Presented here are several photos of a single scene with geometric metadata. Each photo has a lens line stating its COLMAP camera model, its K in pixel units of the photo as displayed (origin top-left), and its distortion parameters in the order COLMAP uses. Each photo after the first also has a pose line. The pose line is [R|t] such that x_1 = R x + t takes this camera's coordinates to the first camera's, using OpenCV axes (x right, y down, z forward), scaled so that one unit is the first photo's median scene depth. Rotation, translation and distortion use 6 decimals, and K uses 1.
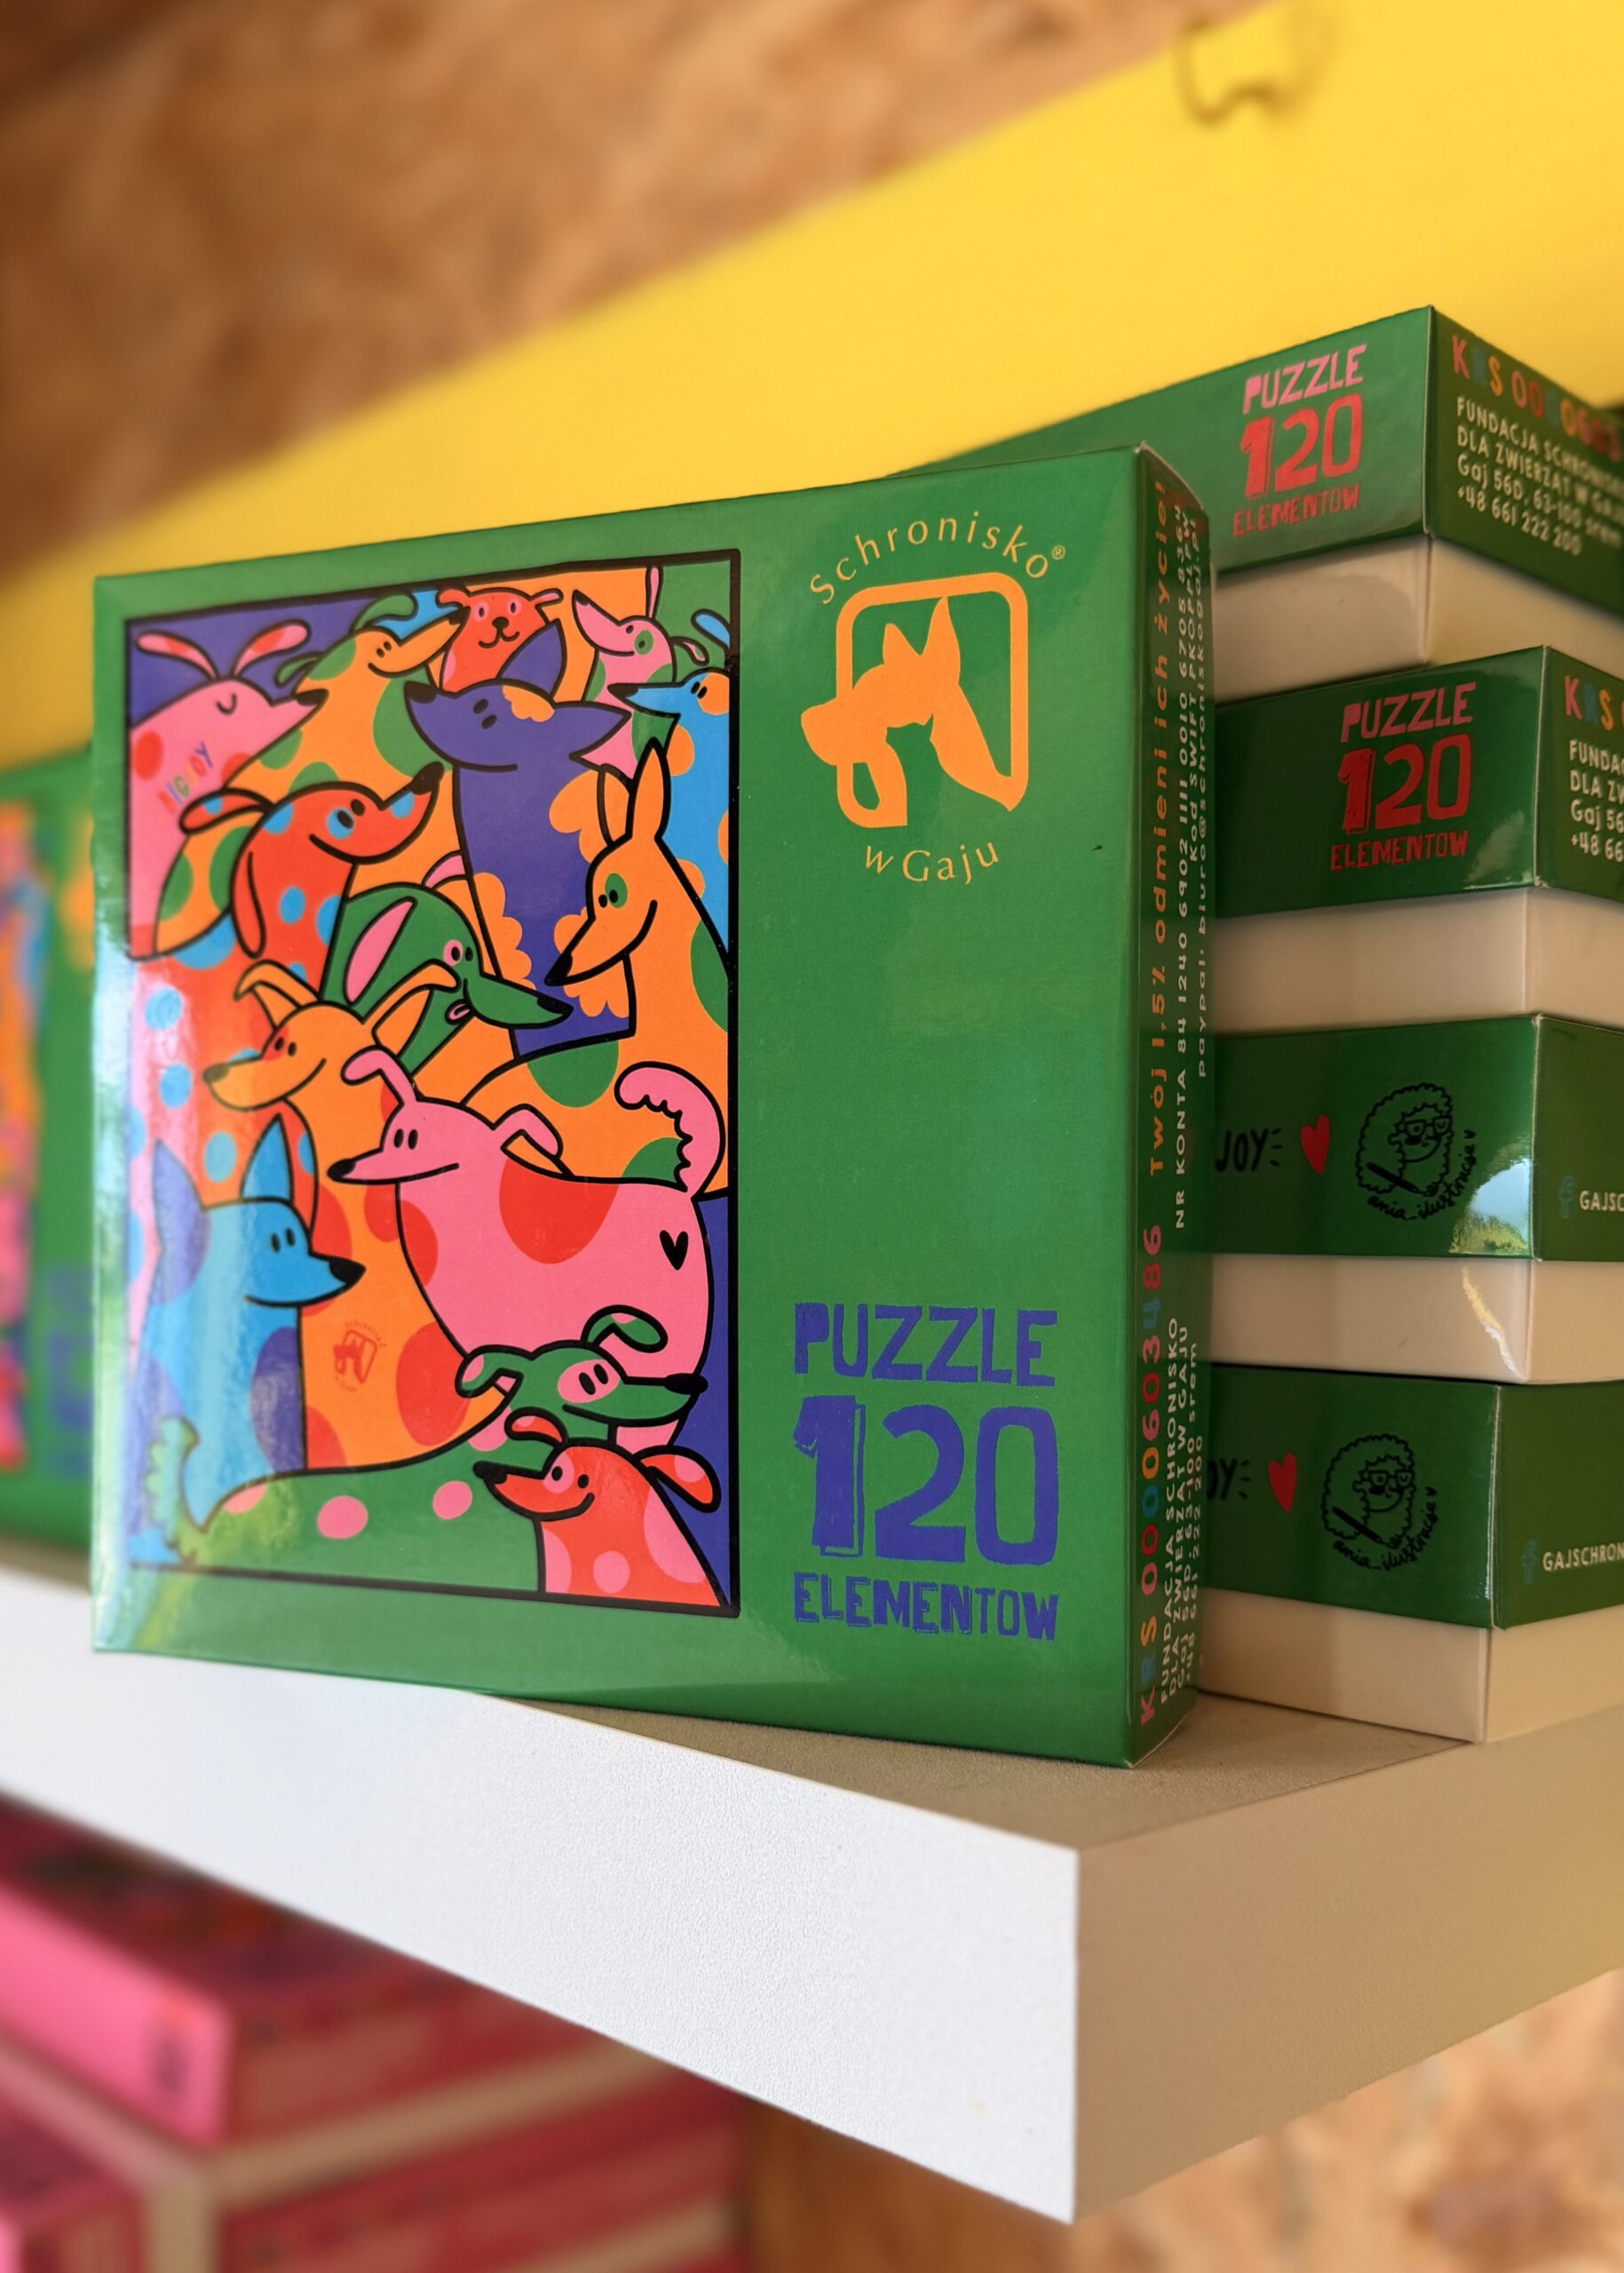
lens RADIAL K [[2223.6, 0, 812.8], [0, 2223.6, 1136.2], [0, 0, 1]] dist [0.084555, 0.000000]
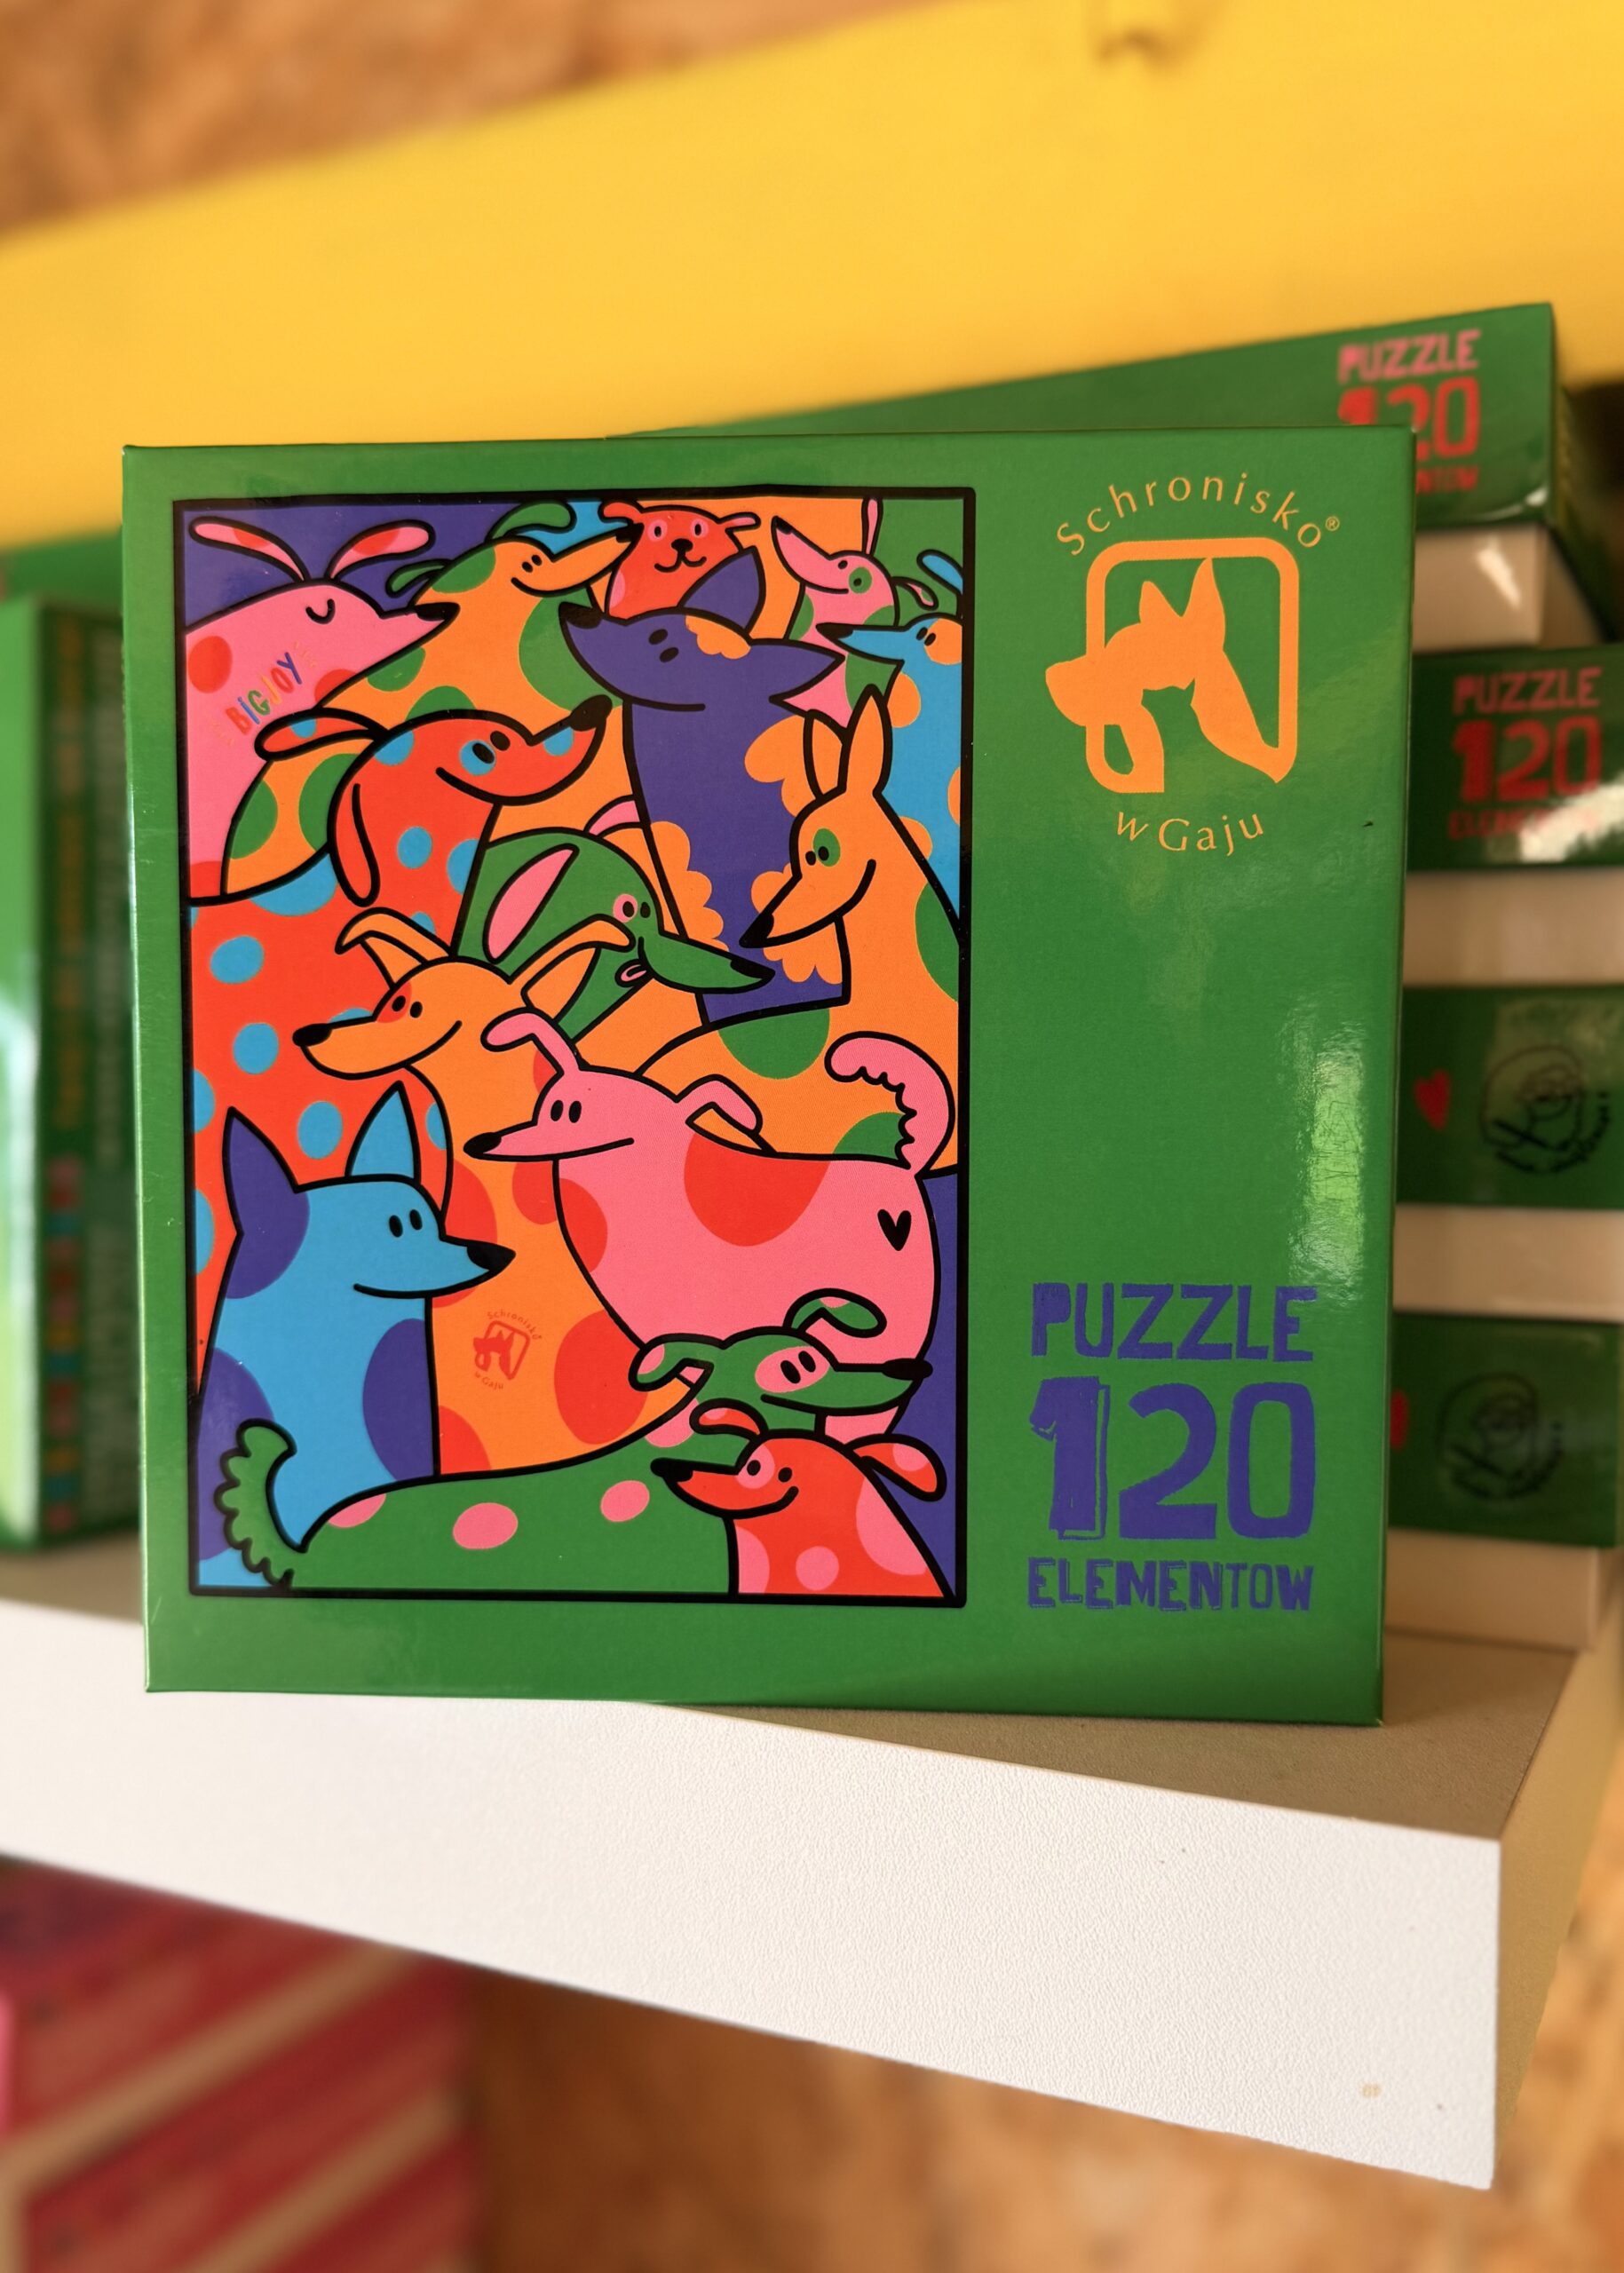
lens RADIAL K [[2223.6, 0, 797.0], [0, 2223.6, 1143.2], [0, 0, 1]] dist [0.084555, 0.000000]
pose [[0.947556, -0.011728, 0.319373, -0.400595], [-0.004195, 0.998784, 0.049122, -0.032088], [-0.319561, -0.047885, 0.946355, 0.113603]]
